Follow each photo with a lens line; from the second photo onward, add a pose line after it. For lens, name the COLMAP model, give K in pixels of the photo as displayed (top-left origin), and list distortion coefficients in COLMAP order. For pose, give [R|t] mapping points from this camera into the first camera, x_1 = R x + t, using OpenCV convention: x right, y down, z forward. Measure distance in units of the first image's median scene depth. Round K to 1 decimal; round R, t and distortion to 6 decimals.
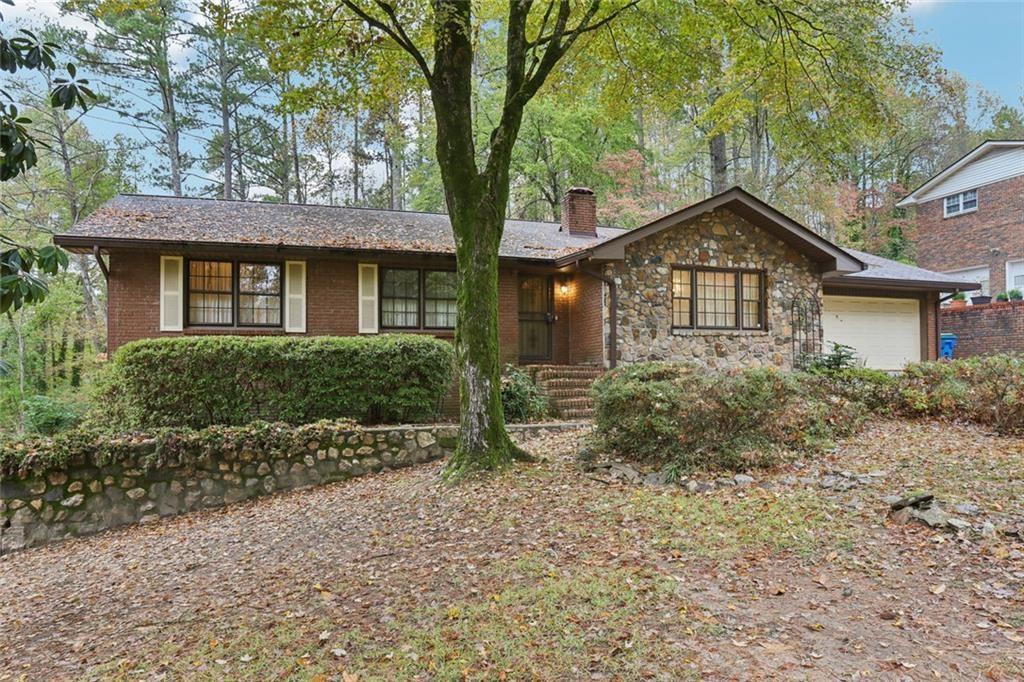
lens RADIAL K [[712.4, 0, 516.1], [0, 712.4, 345.4], [0, 0, 1]] dist [0.000471, 0.001361]
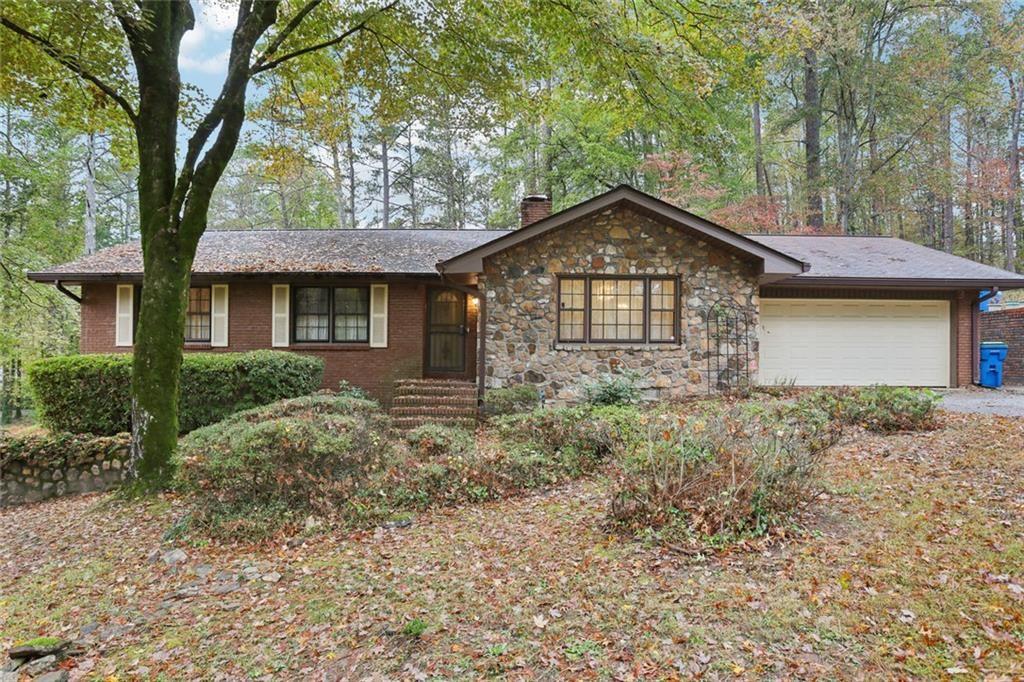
lens RADIAL K [[625.3, 0, 514.1], [0, 625.3, 342.7], [0, 0, 1]] dist [-0.026561, 0.013317]
pose [[0.935291, 0.004202, -0.353856, 0.448239], [0.001860, 0.999857, 0.016790, -0.036974], [0.353876, -0.016362, 0.935149, 0.210042]]
